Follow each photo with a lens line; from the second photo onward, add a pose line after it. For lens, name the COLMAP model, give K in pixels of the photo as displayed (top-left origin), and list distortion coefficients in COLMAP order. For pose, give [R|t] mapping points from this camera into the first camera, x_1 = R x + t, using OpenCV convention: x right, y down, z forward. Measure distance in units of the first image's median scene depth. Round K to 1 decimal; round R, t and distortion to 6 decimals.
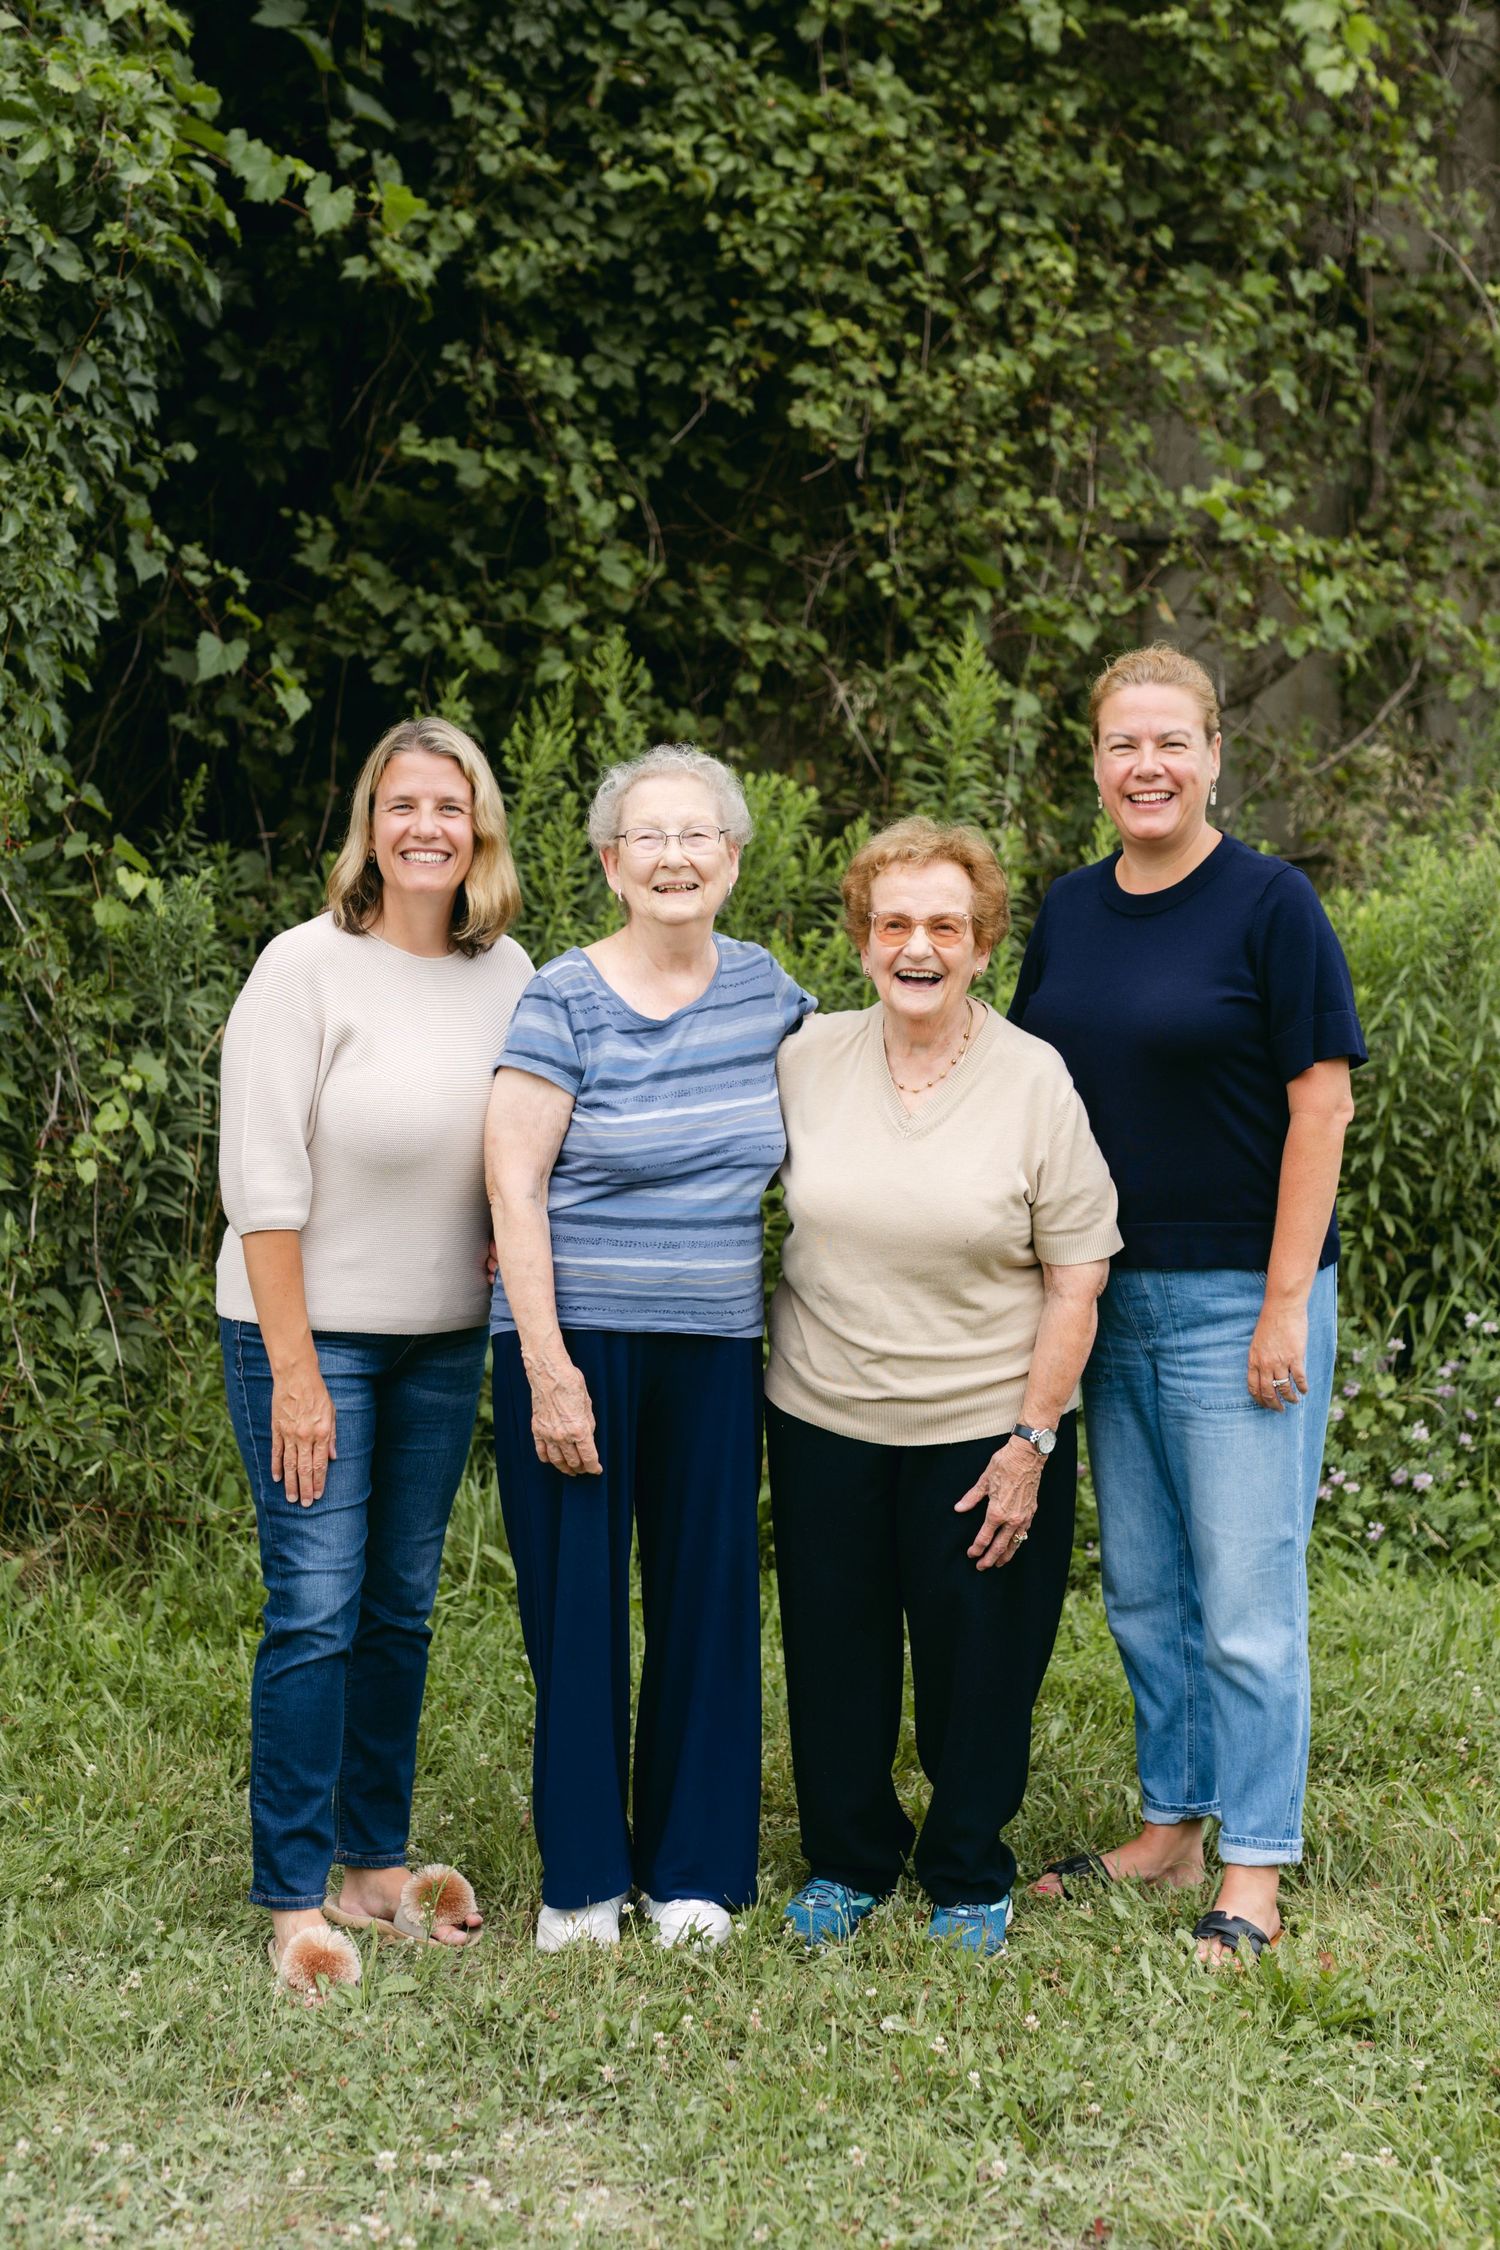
lens RADIAL K [[3587.6, 0, 800.8], [0, 3587.6, 1043.1], [0, 0, 1]] dist [-0.006712, 0.007837]
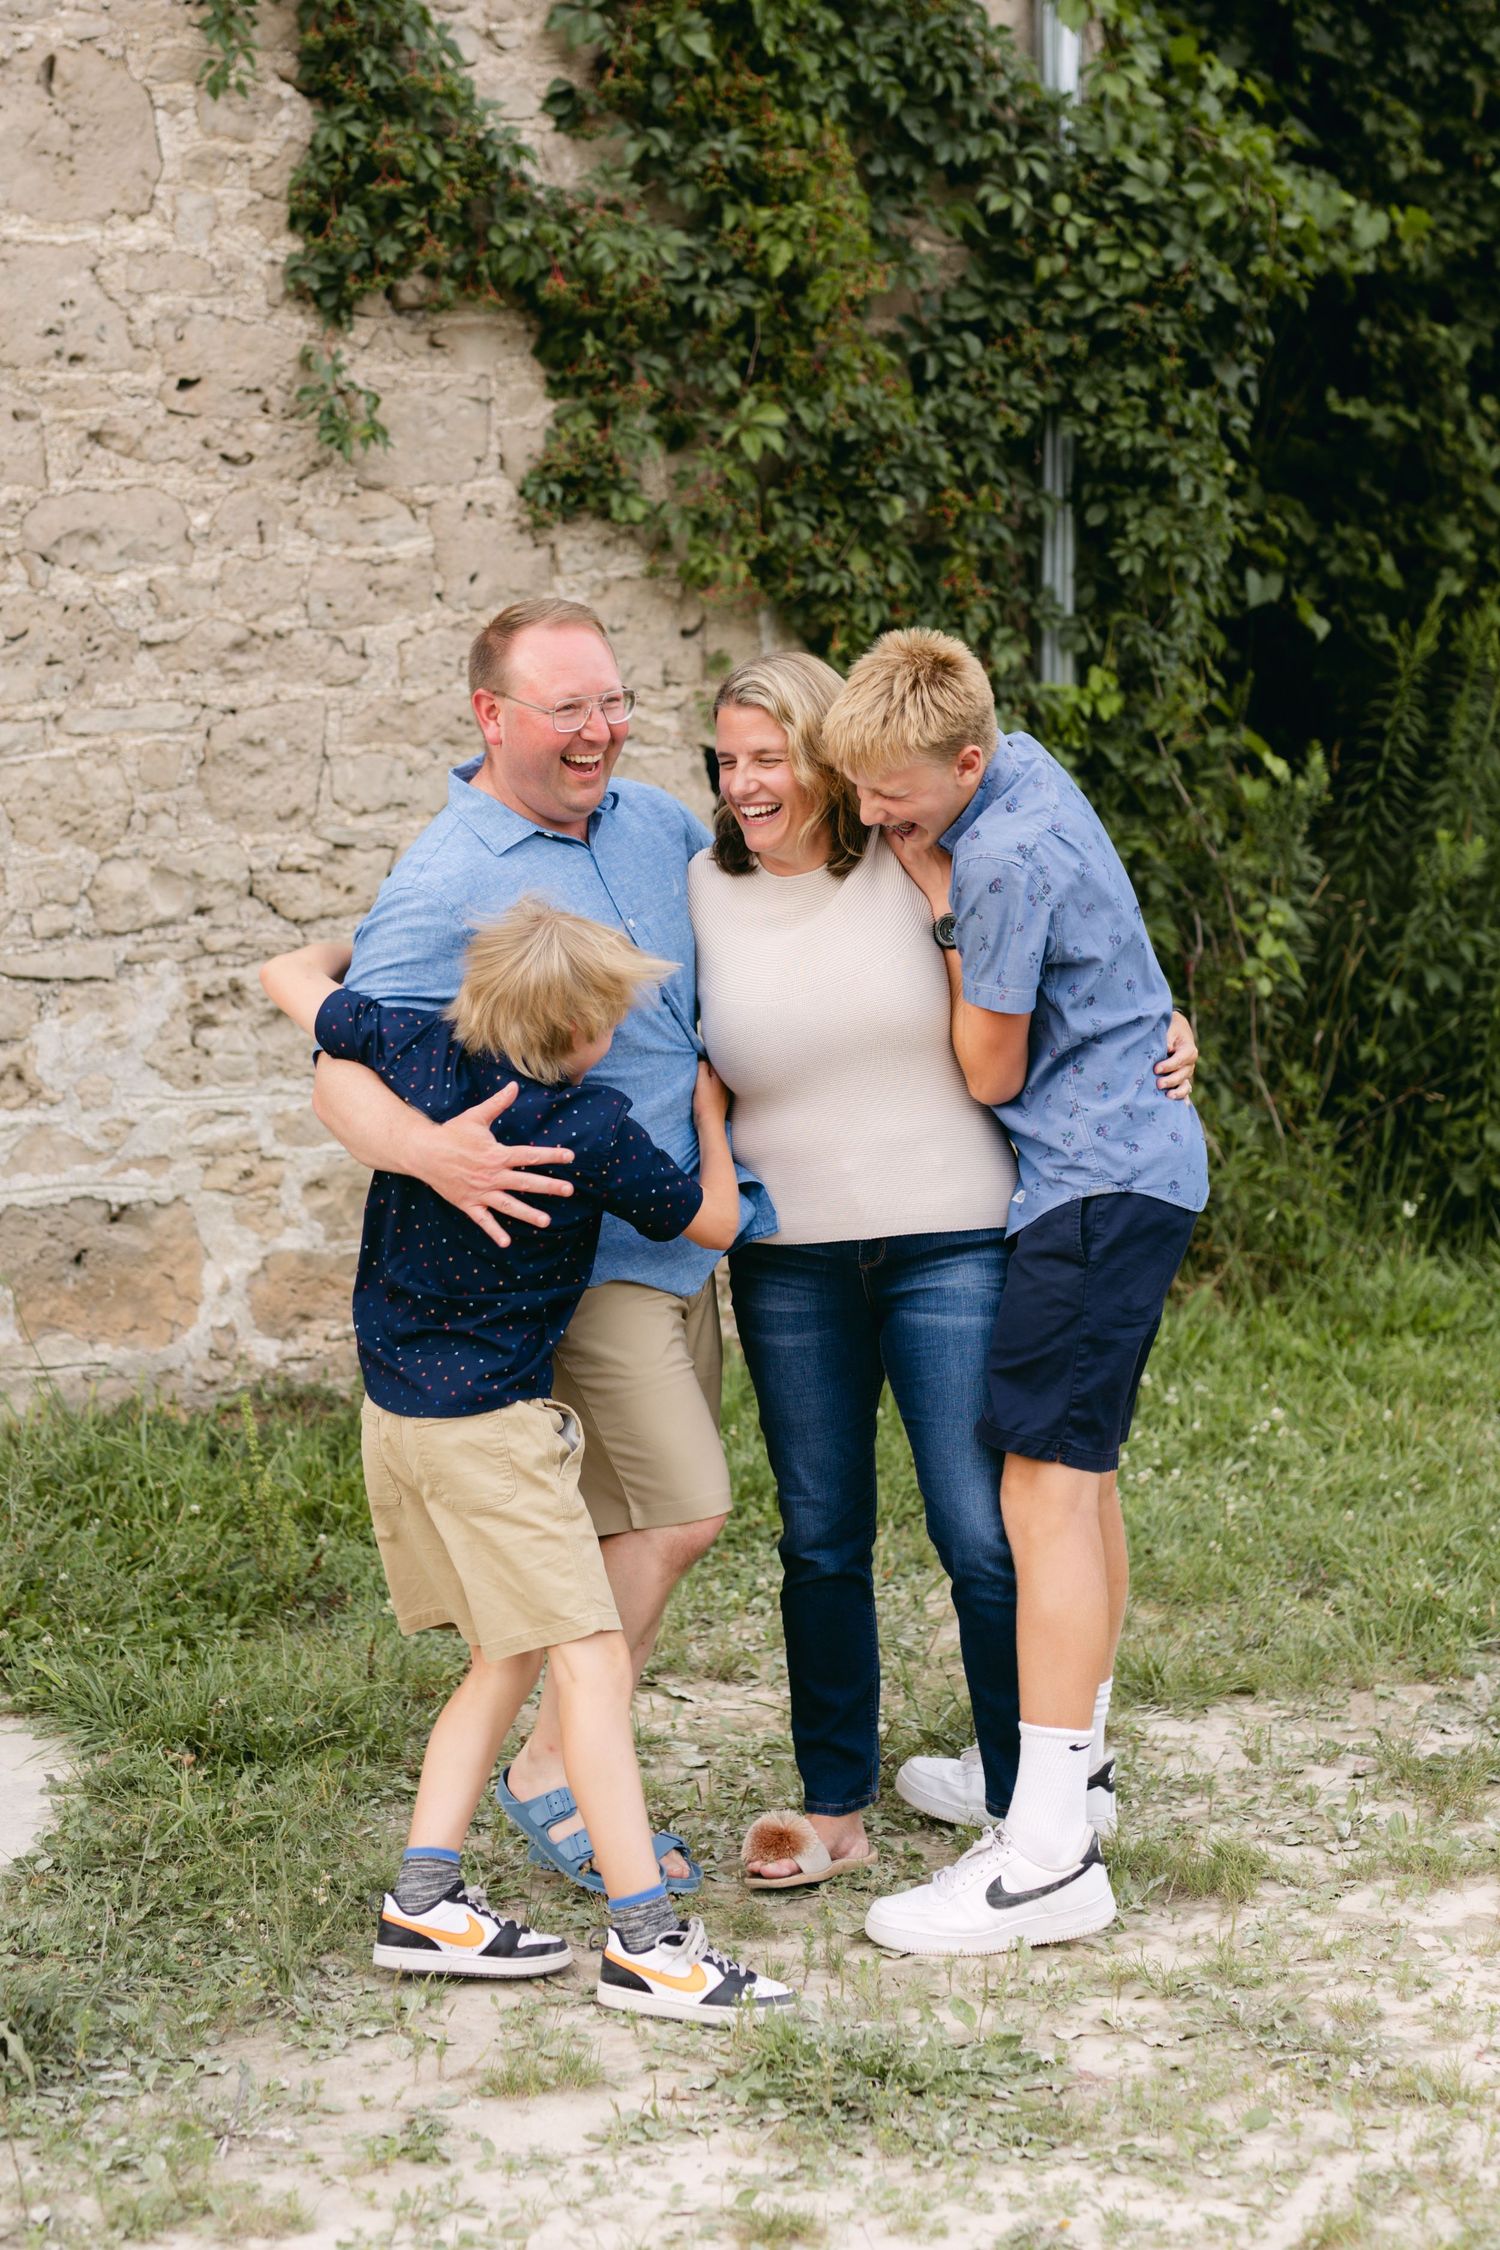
lens RADIAL K [[3810.1, 0, 709.4], [0, 3810.1, 974.0], [0, 0, 1]] dist [-0.004552, -0.019991]
pose [[0.997002, -0.021588, -0.074298, -0.226196], [0.021945, 0.999751, 0.003983, 0.016339], [0.074194, -0.005601, 0.997228, -0.301722]]
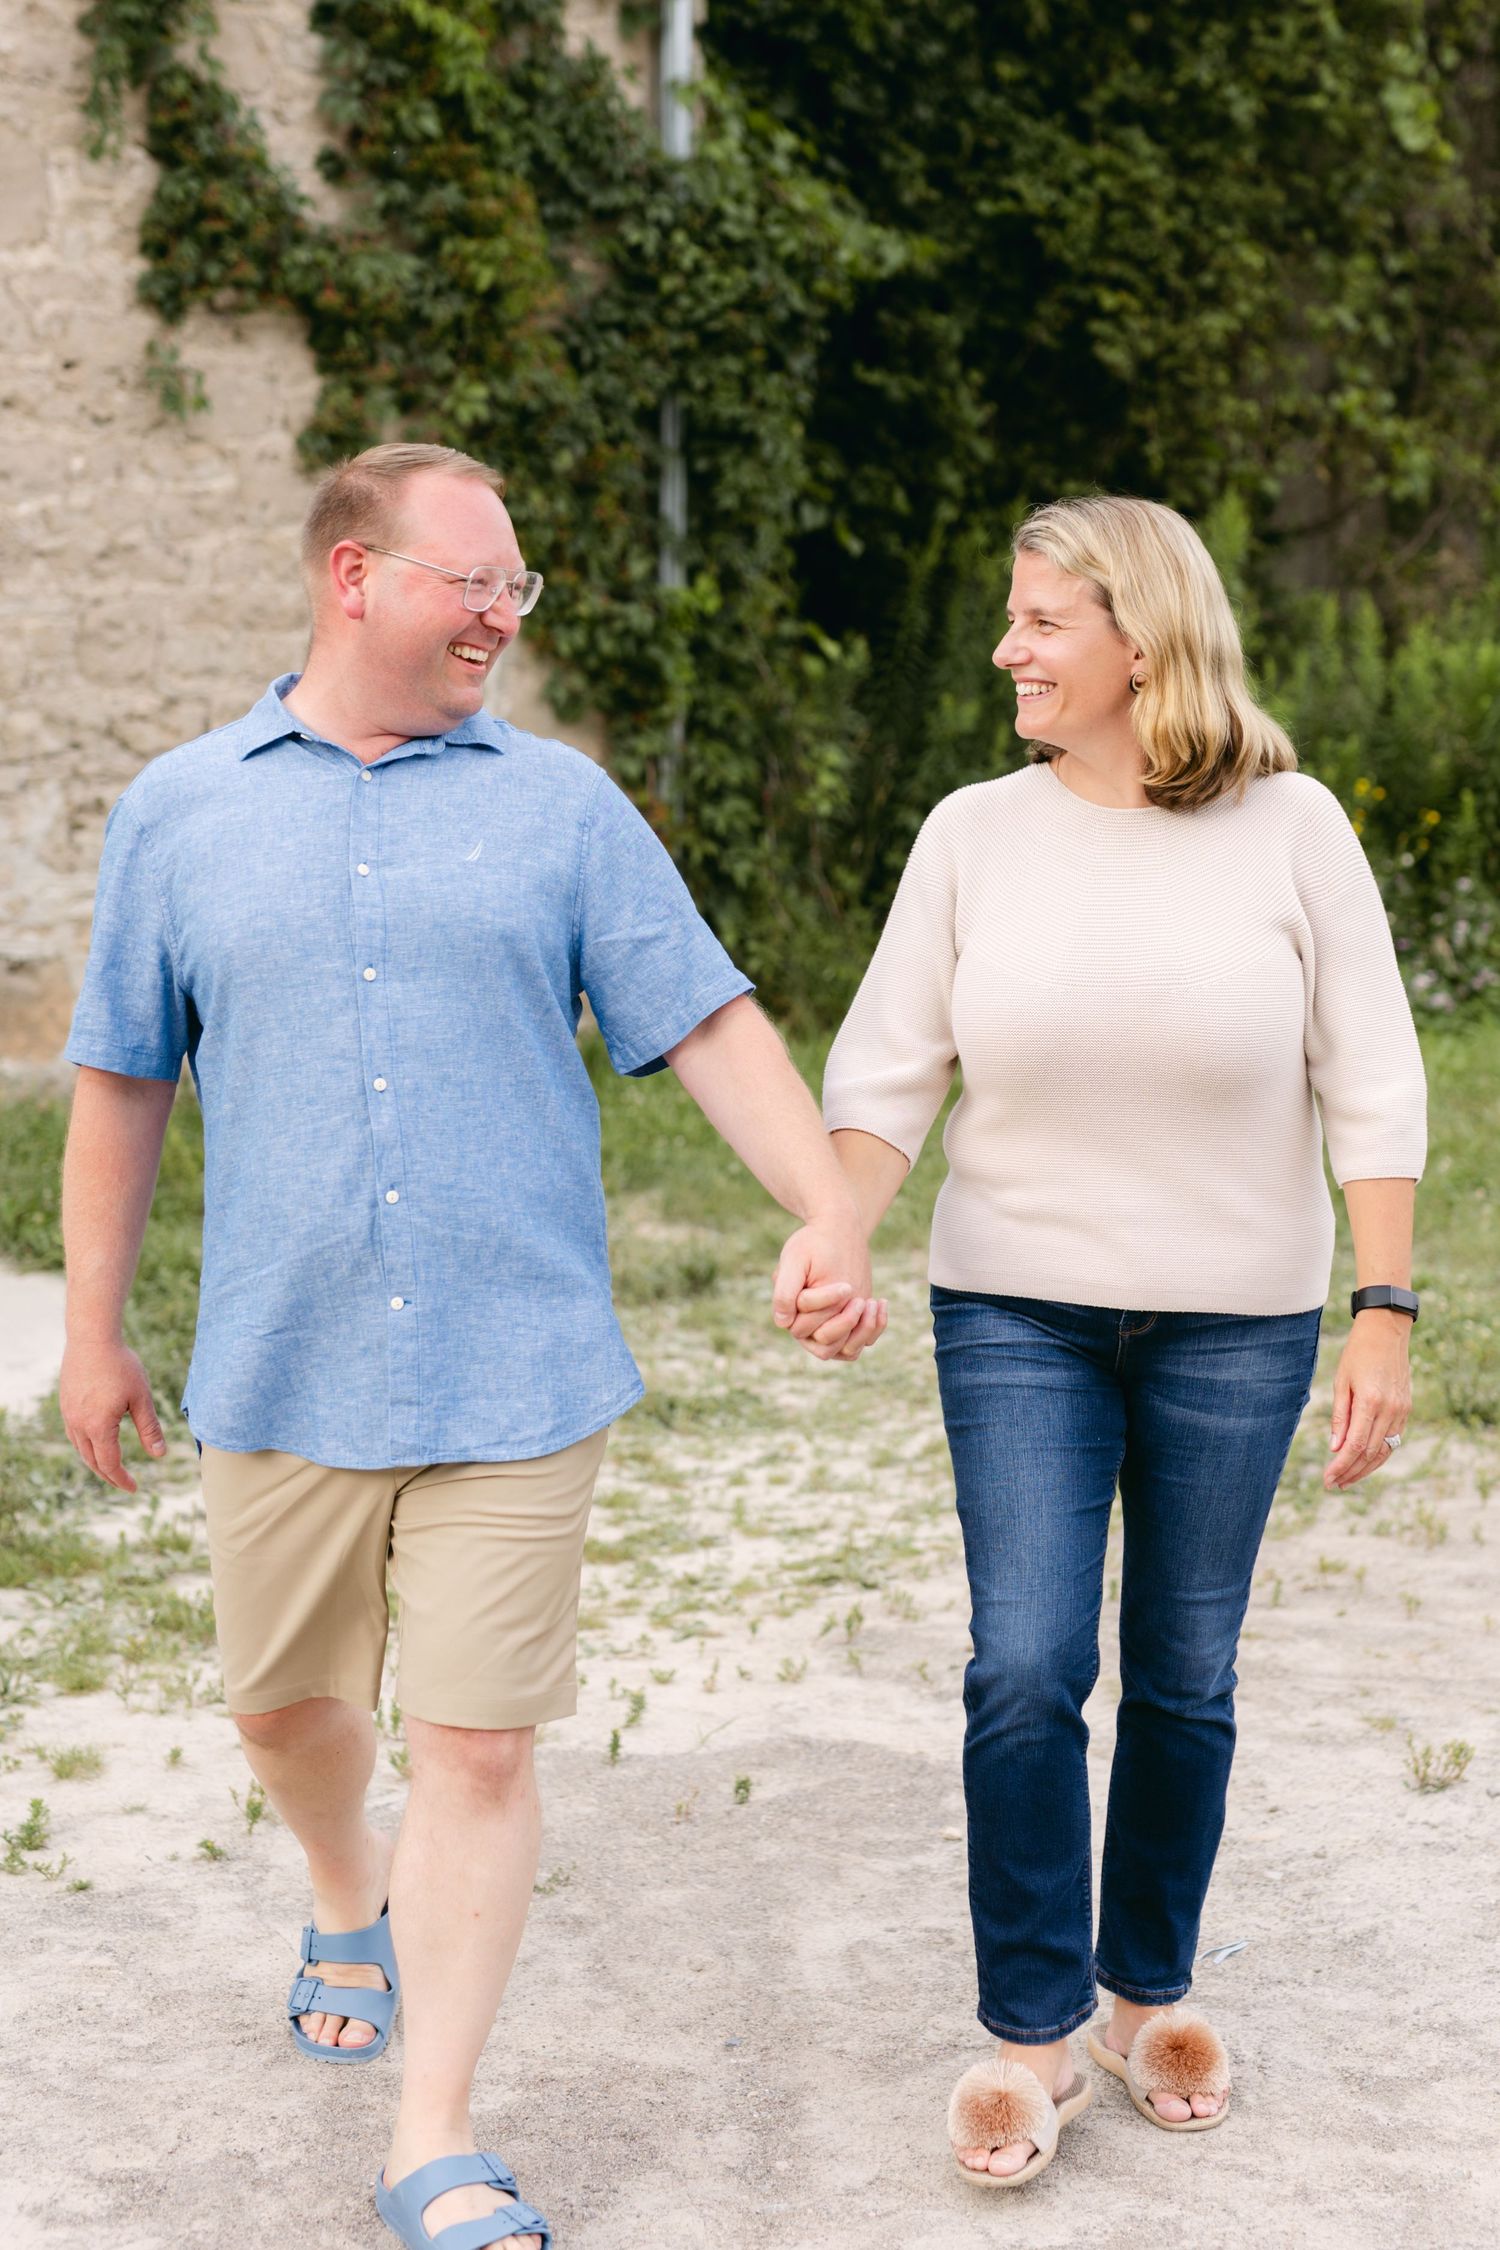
lens RADIAL K [[3854.6, 0, 828.6], [0, 3854.6, 876.6], [0, 0, 1]] dist [-0.004646, 0.011802]
pose [[0.994489, -0.022619, 0.102370, -0.301151], [0.021385, 0.999685, 0.013141, 0.034255], [-0.102635, -0.010879, 0.994660, -0.705560]]
